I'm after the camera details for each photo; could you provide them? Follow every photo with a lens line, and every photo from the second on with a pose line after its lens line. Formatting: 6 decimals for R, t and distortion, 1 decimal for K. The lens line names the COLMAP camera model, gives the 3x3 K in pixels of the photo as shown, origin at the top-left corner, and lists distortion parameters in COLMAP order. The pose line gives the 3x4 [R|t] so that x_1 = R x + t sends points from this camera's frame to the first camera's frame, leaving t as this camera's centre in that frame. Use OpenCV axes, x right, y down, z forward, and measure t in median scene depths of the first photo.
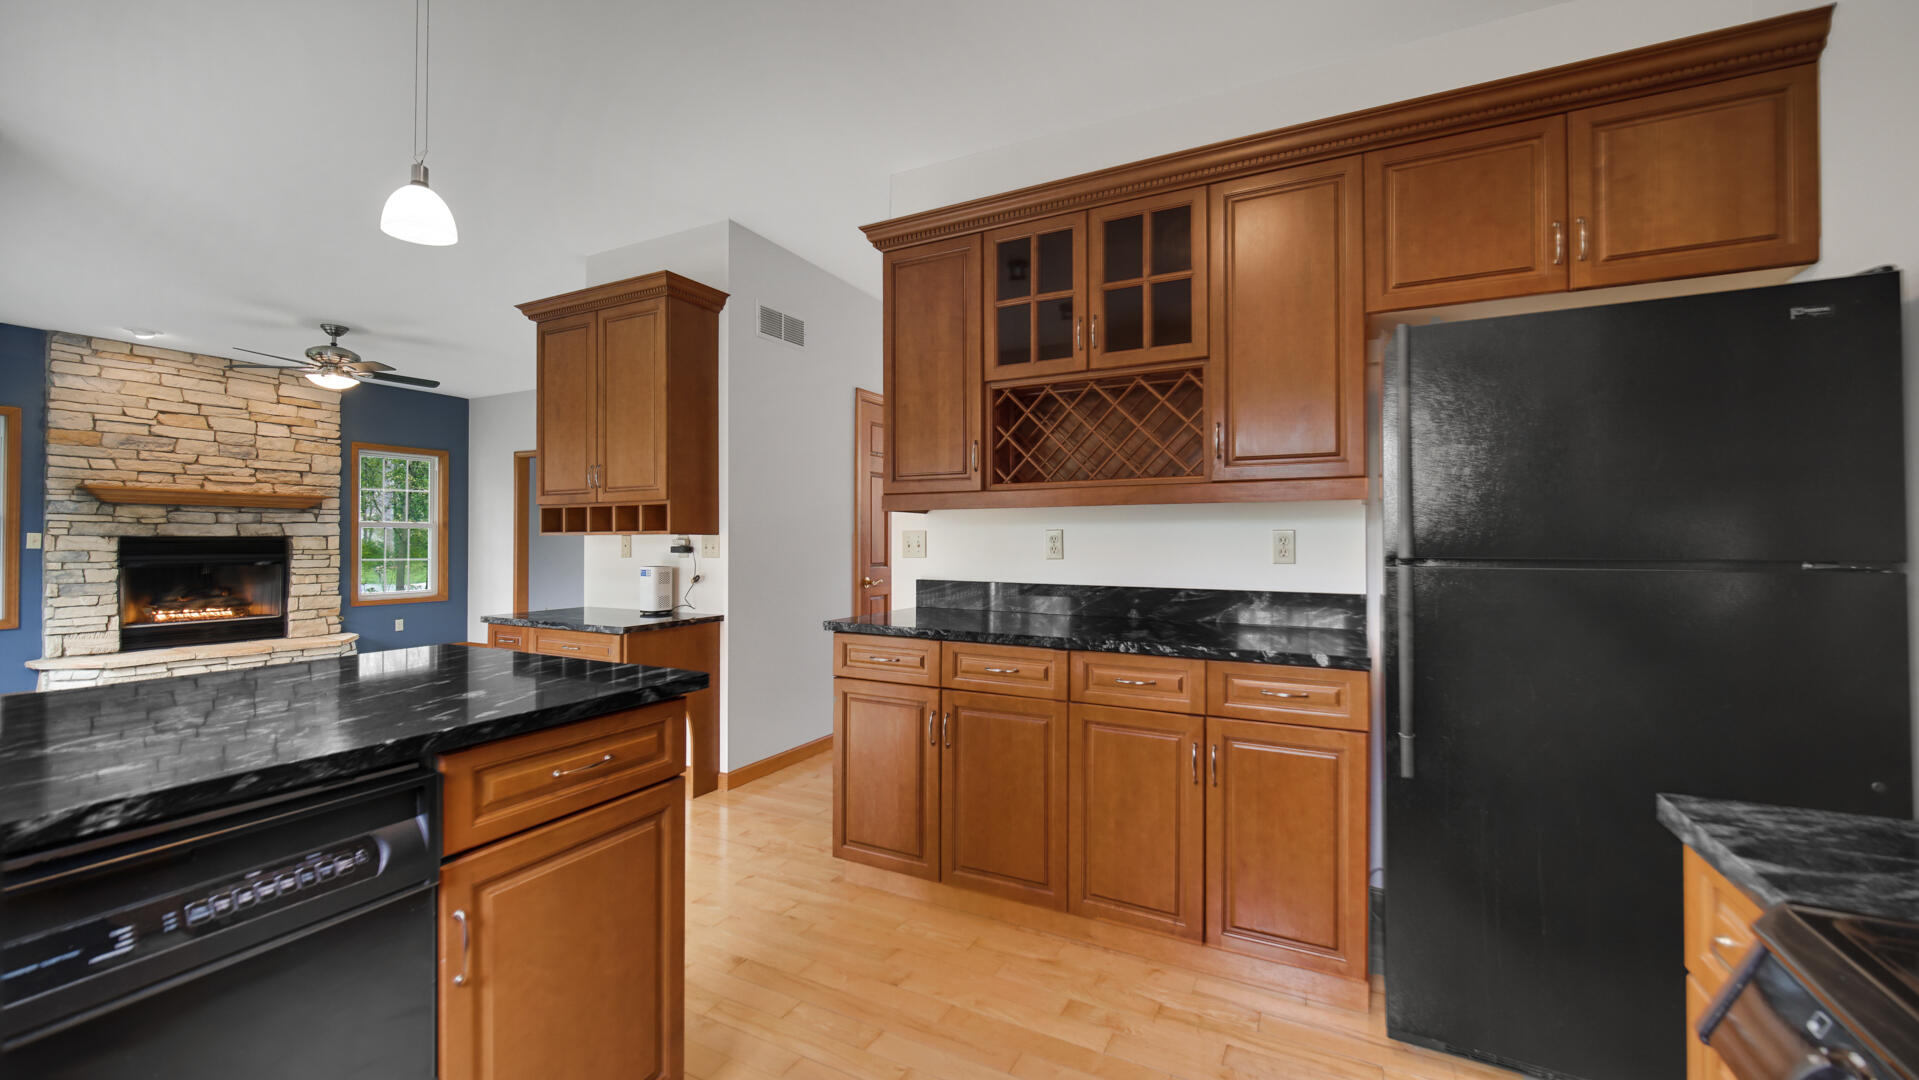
lens RADIAL K [[755.0, 0, 967.6], [0, 755.0, 530.0], [0, 0, 1]] dist [-0.006646, 0.000676]
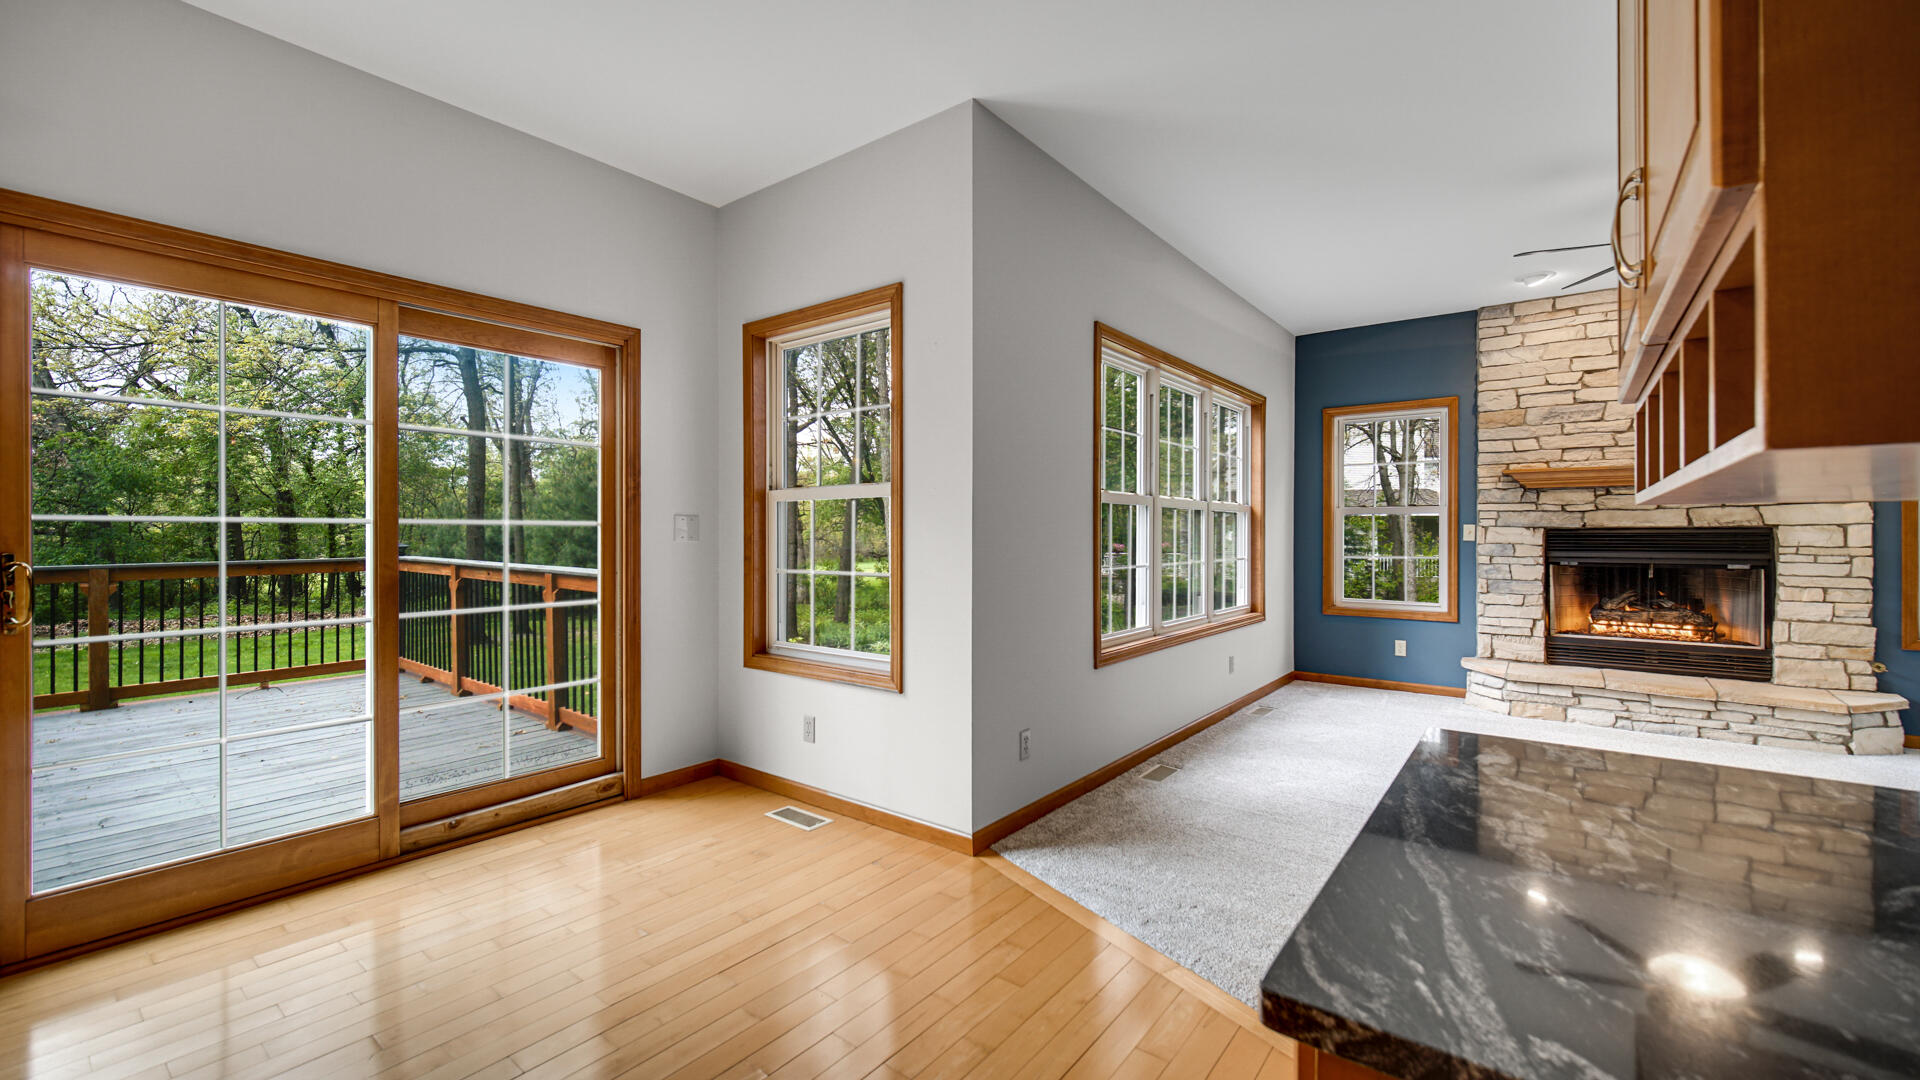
lens RADIAL K [[755.4, 0, 971.5], [0, 755.4, 535.5], [0, 0, 1]] dist [-0.006646, 0.000676]
pose [[-0.196036, 0.001308, -0.980596, -0.156282], [0.012926, 0.999916, -0.001250, 0.009946], [0.980512, -0.012921, -0.196036, 0.505014]]
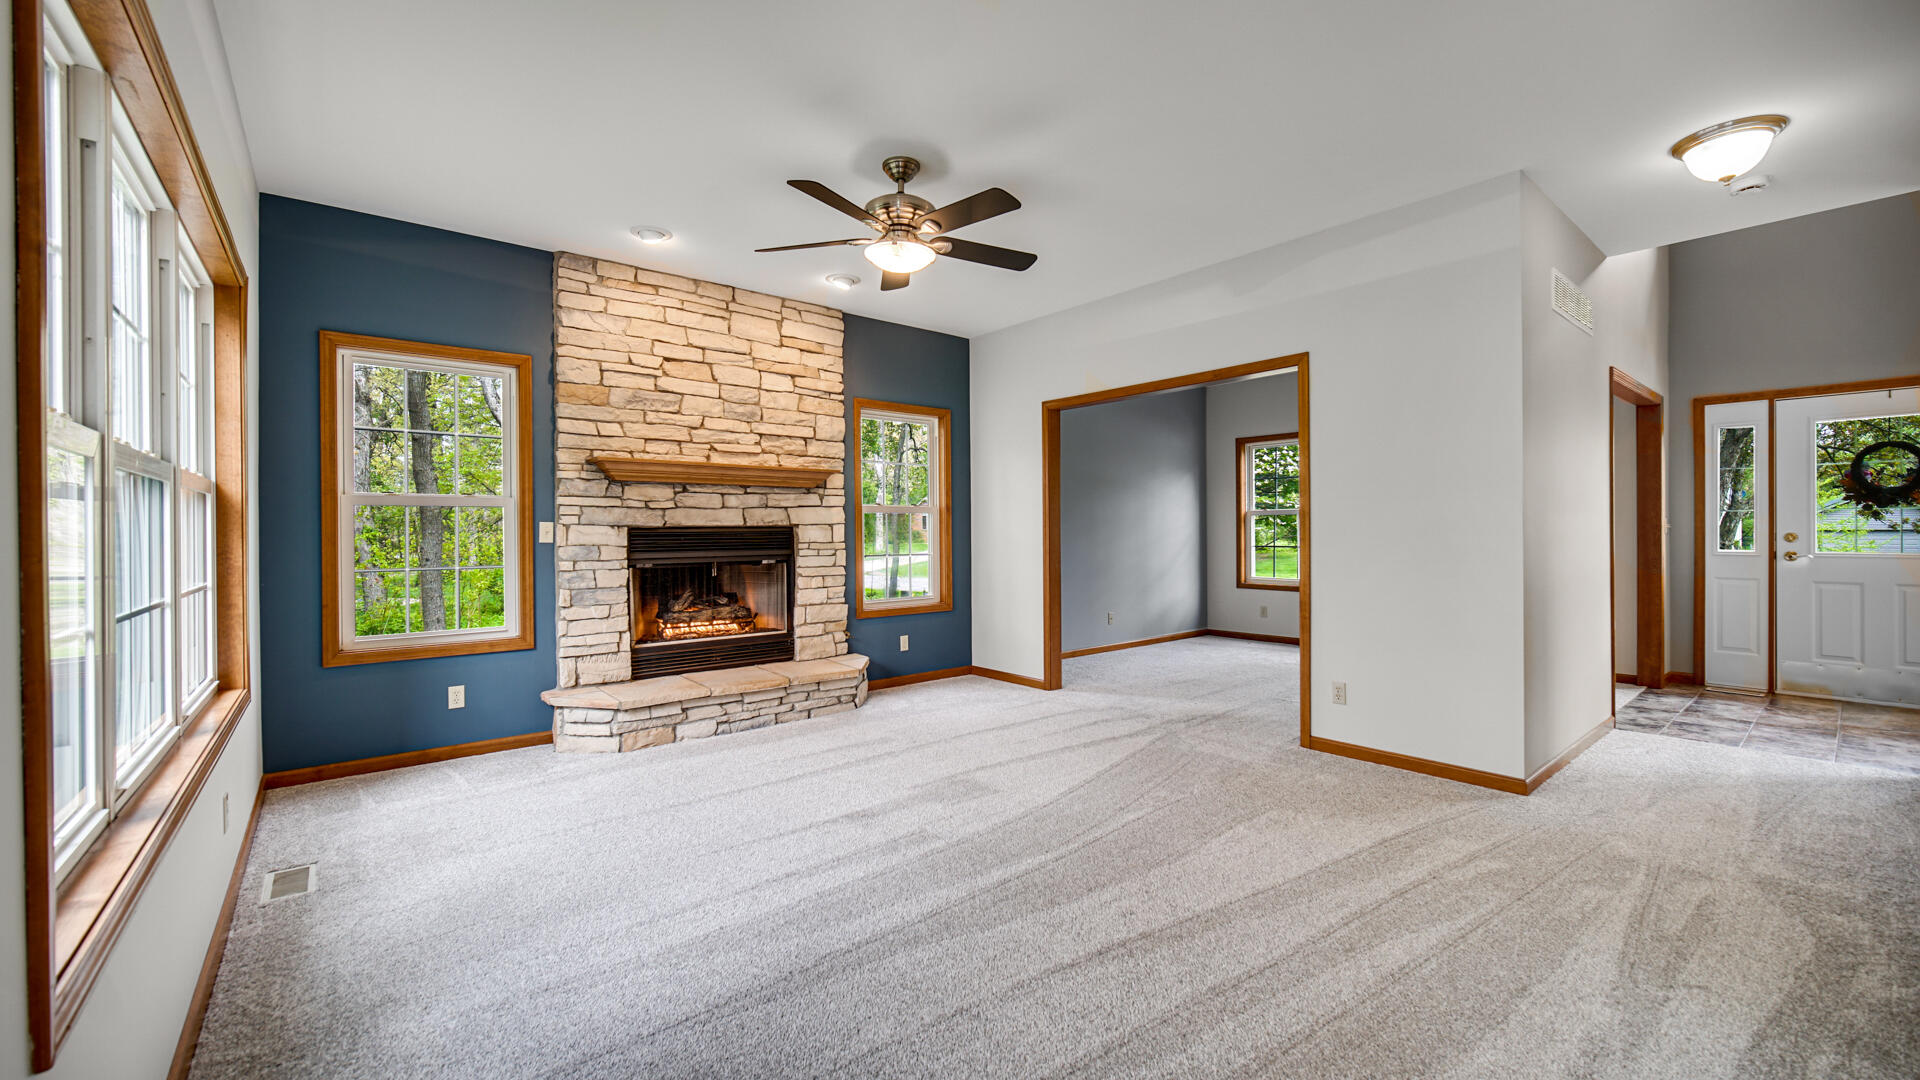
lens RADIAL K [[755.4, 0, 965.4], [0, 755.4, 531.5], [0, 0, 1]] dist [-0.006646, 0.000676]
pose [[0.918122, -0.004154, -0.396276, -0.500517], [0.010941, 0.999830, 0.014870, 0.006276], [0.396147, -0.017988, 0.918011, 0.421240]]
